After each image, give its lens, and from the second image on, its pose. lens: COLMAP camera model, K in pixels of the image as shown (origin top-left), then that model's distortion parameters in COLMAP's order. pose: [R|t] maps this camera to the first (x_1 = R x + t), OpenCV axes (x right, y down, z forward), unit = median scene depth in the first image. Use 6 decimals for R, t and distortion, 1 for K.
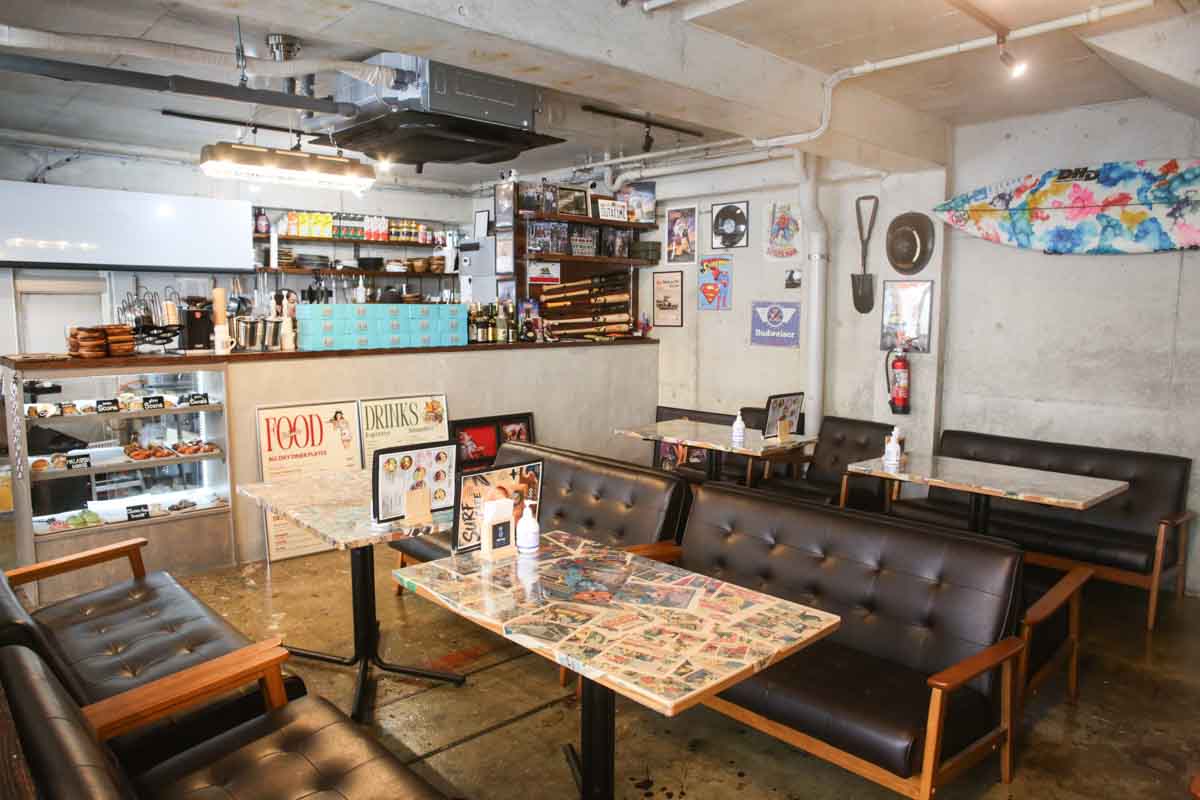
lens RADIAL K [[813.0, 0, 577.5], [0, 813.0, 398.5], [0, 0, 1]] dist [-0.080225, 0.088657]
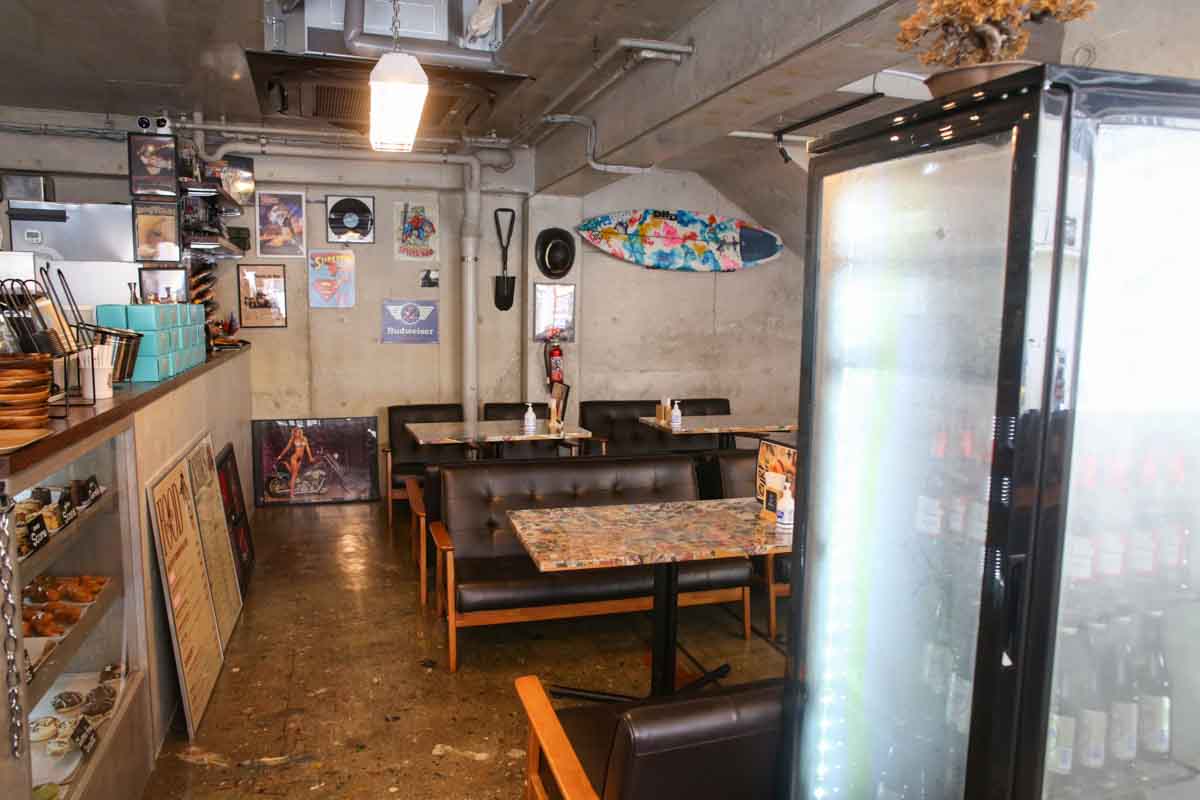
lens RADIAL K [[813.0, 0, 577.5], [0, 813.0, 398.5], [0, 0, 1]] dist [-0.080225, 0.088657]
pose [[0.446228, -0.104152, 0.888838, -0.694735], [0.092956, 0.993226, 0.069716, -0.056851], [-0.890078, 0.051514, 0.452887, 0.424763]]
